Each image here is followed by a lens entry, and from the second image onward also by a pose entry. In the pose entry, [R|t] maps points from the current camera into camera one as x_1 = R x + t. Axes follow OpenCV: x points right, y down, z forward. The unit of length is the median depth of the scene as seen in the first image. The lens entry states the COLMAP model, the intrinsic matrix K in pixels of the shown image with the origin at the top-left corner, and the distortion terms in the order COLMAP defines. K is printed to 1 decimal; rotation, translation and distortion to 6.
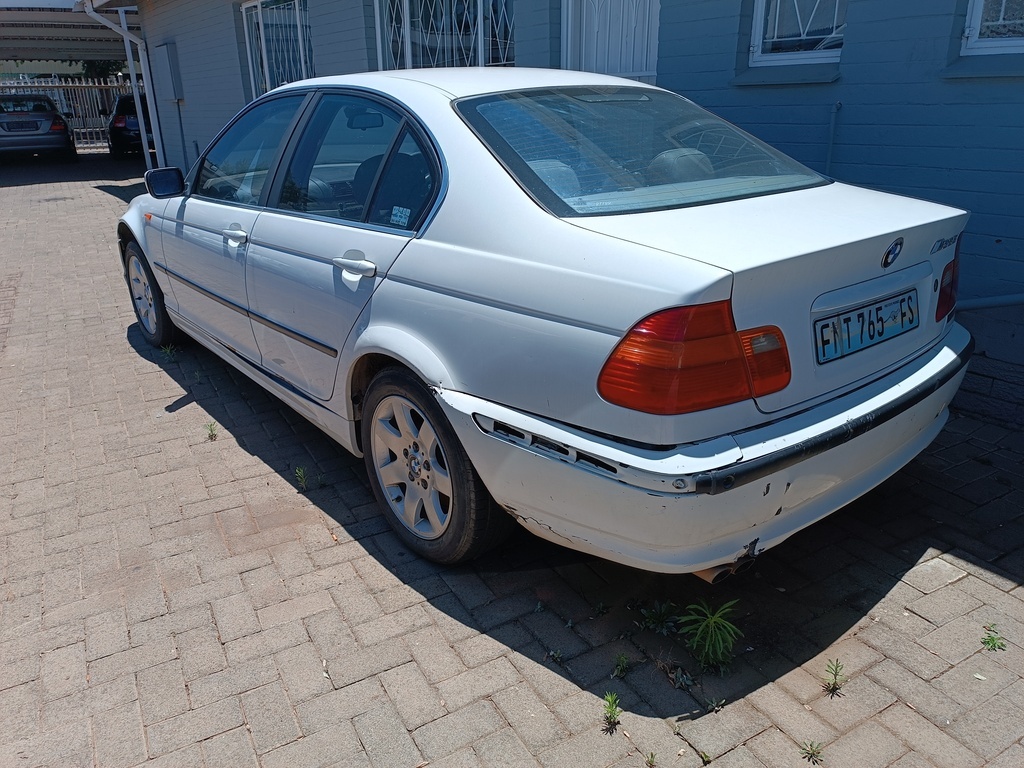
lens RADIAL K [[750.2, 0, 512.0], [0, 750.2, 384.0], [0, 0, 1]] dist [0.015562, 0.003206]
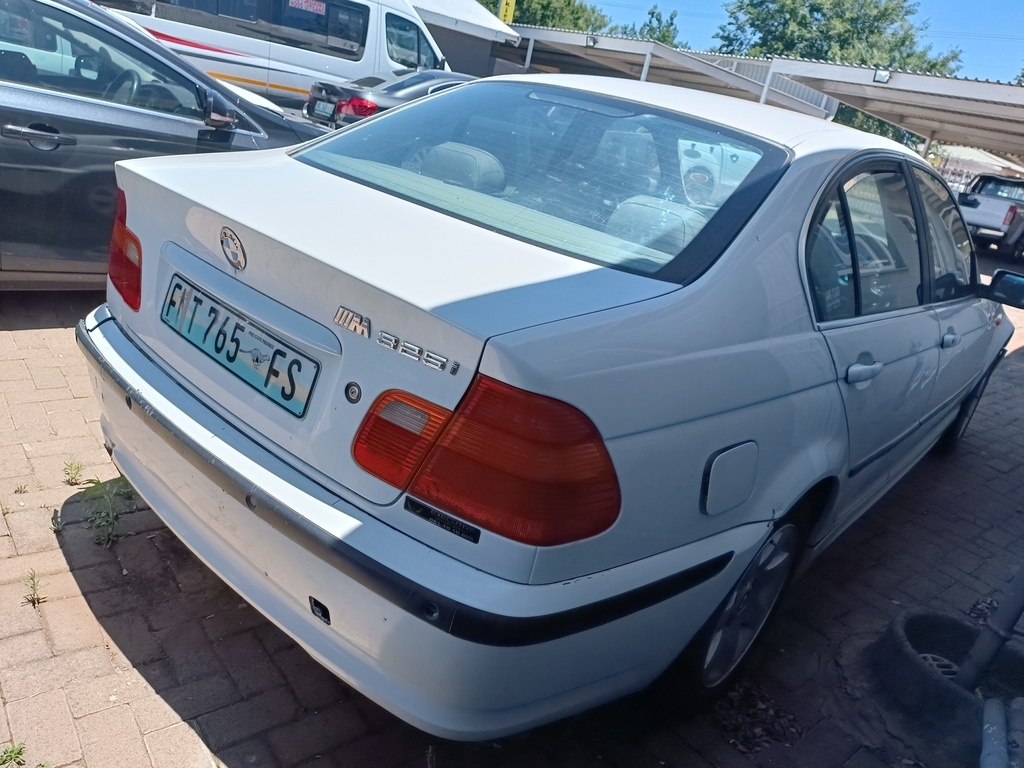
lens RADIAL K [[750.2, 0, 512.0], [0, 750.2, 384.0], [0, 0, 1]] dist [0.015562, 0.003206]
pose [[0.154472, 0.397524, -0.904496, 1.218268], [-0.527480, 0.807275, 0.264711, -0.391143], [0.835406, 0.436213, 0.334387, 0.997994]]
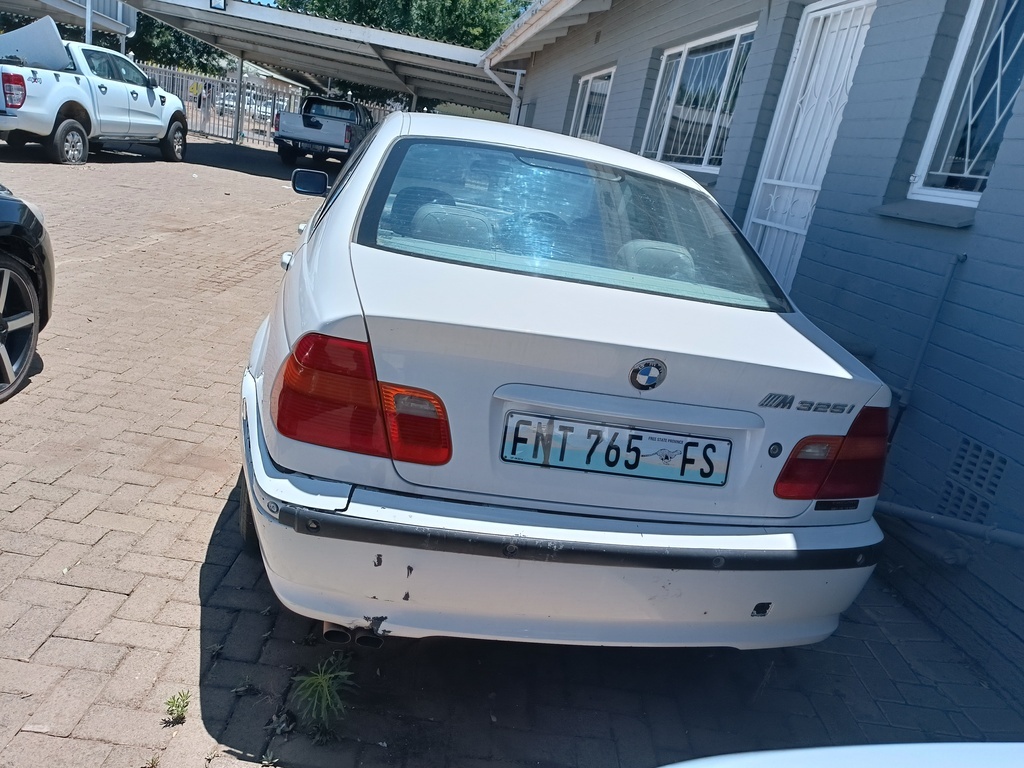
lens RADIAL K [[761.9, 0, 512.0], [0, 761.9, 384.0], [0, 0, 1]] dist [0.009252, -0.004633]
pose [[0.852372, 0.308682, -0.422111, 0.710445], [-0.352728, 0.935298, -0.028299, -0.081922], [0.386064, 0.173012, 0.906102, 0.157571]]
